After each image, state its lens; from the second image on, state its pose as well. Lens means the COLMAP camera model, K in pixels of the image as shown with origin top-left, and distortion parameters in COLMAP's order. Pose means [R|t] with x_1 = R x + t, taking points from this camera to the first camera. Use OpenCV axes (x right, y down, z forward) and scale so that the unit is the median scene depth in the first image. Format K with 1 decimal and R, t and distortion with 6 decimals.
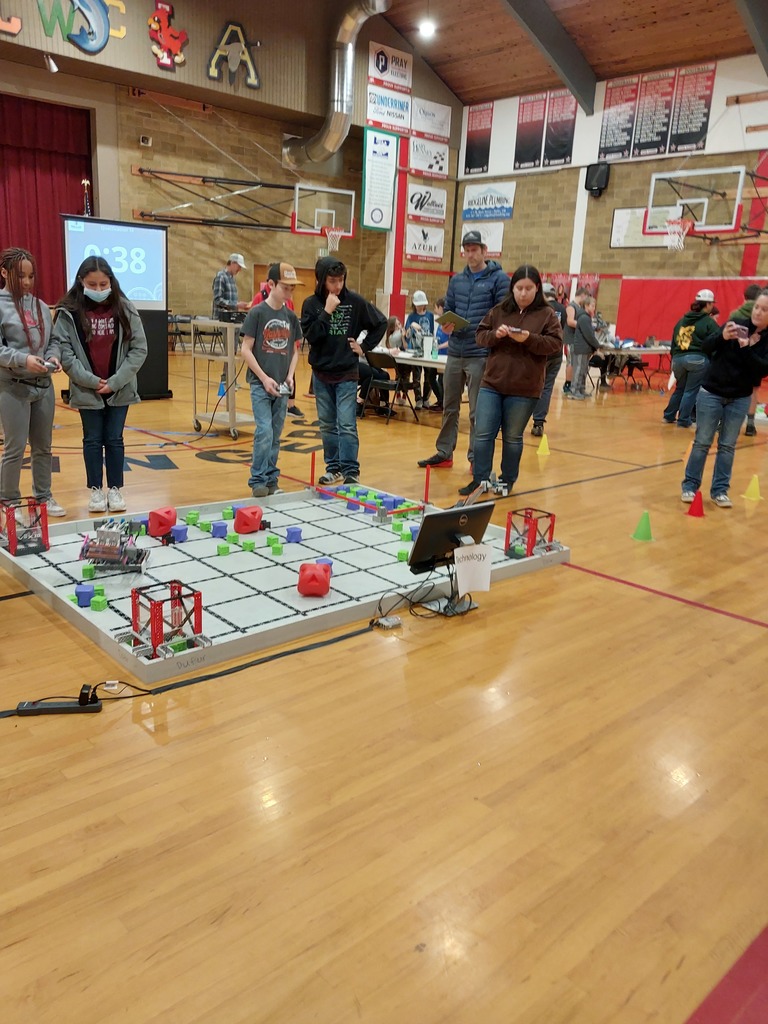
lens RADIAL K [[789.5, 0, 384.0], [0, 789.5, 512.0], [0, 0, 1]] dist [0.003521, 0.006891]
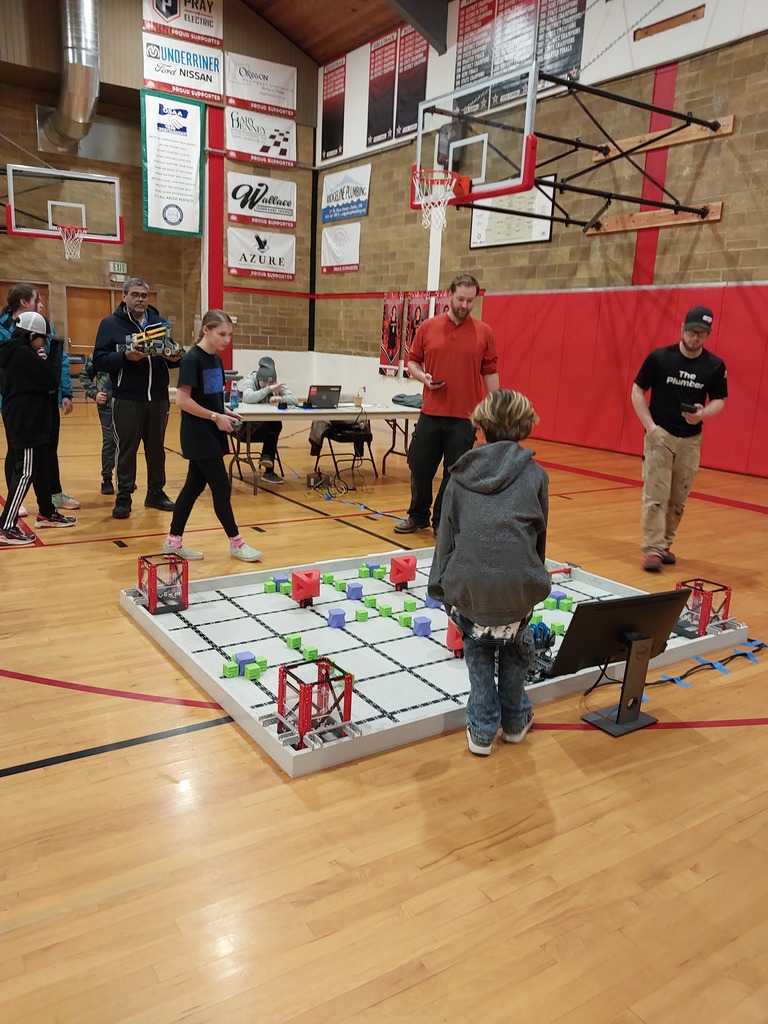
lens RADIAL K [[799.2, 0, 384.6], [0, 799.2, 500.4], [0, 0, 1]] dist [0.009294, -0.000230]
pose [[0.987386, 0.032056, -0.155050, 0.307036], [-0.042560, 0.996984, -0.064903, -0.077945], [0.152502, 0.070684, 0.985772, 0.335154]]
